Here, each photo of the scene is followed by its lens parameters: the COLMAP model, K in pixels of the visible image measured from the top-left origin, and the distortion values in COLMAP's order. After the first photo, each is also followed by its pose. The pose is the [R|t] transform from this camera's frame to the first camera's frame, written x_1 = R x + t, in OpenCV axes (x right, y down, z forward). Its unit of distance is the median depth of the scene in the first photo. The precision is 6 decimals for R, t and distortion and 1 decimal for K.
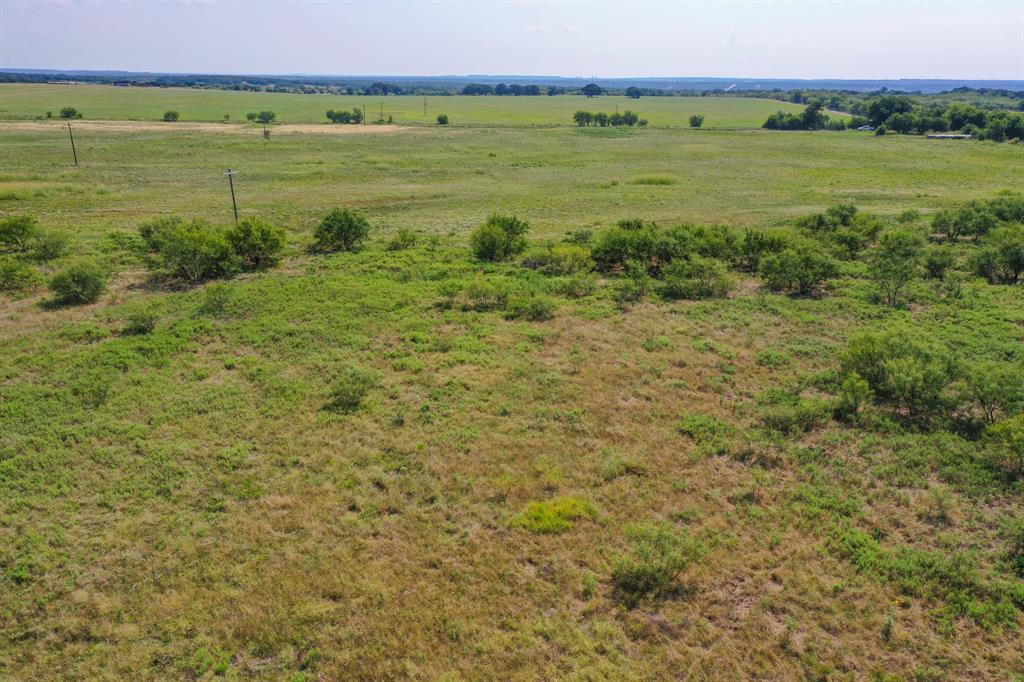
lens RADIAL K [[813.2, 0, 510.9], [0, 813.2, 329.1], [0, 0, 1]] dist [0.011657, -0.000052]
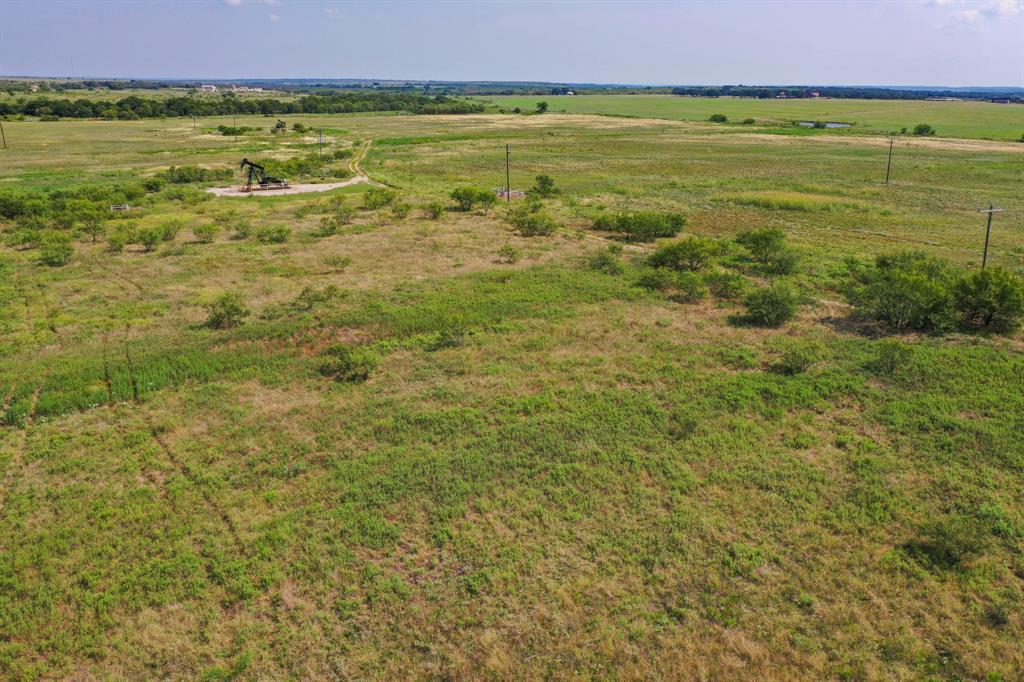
lens RADIAL K [[813.2, 0, 514.2], [0, 813.2, 334.8], [0, 0, 1]] dist [0.011657, -0.000052]
pose [[0.572027, 0.233275, -0.786364, 0.048517], [-0.242780, 0.963900, 0.109336, -0.038848], [0.783481, 0.128370, 0.608012, 0.125615]]
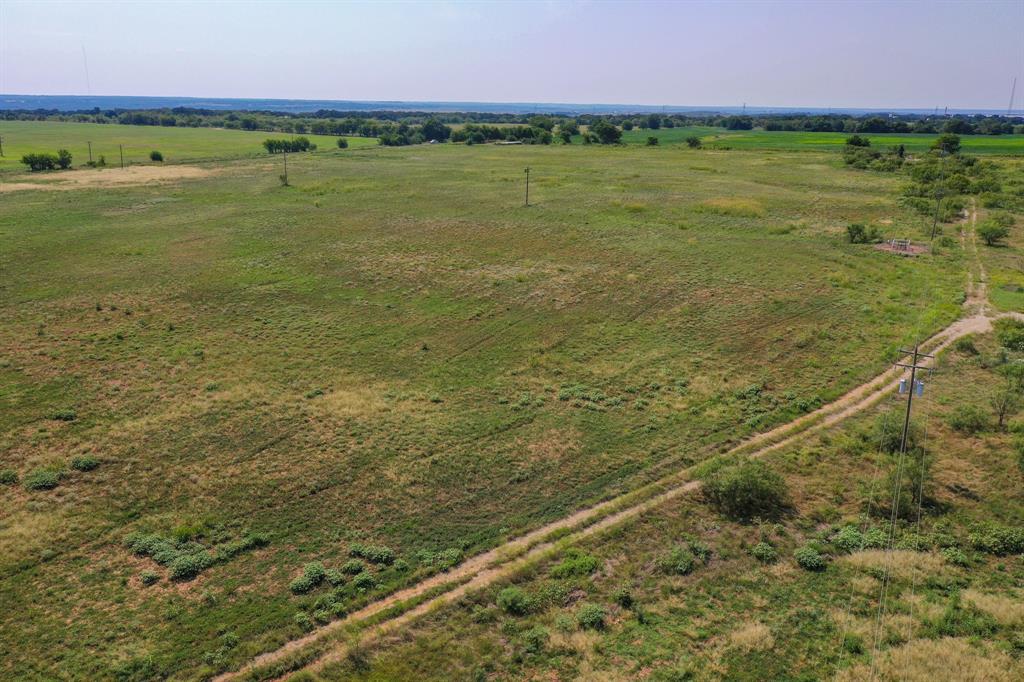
lens RADIAL K [[813.2, 0, 515.3], [0, 813.2, 339.5], [0, 0, 1]] dist [0.011657, -0.000052]
pose [[0.378281, -0.267752, 0.886122, -2.540131], [0.268679, 0.947805, 0.171692, -0.356661], [-0.885841, 0.173134, 0.430476, 0.907827]]
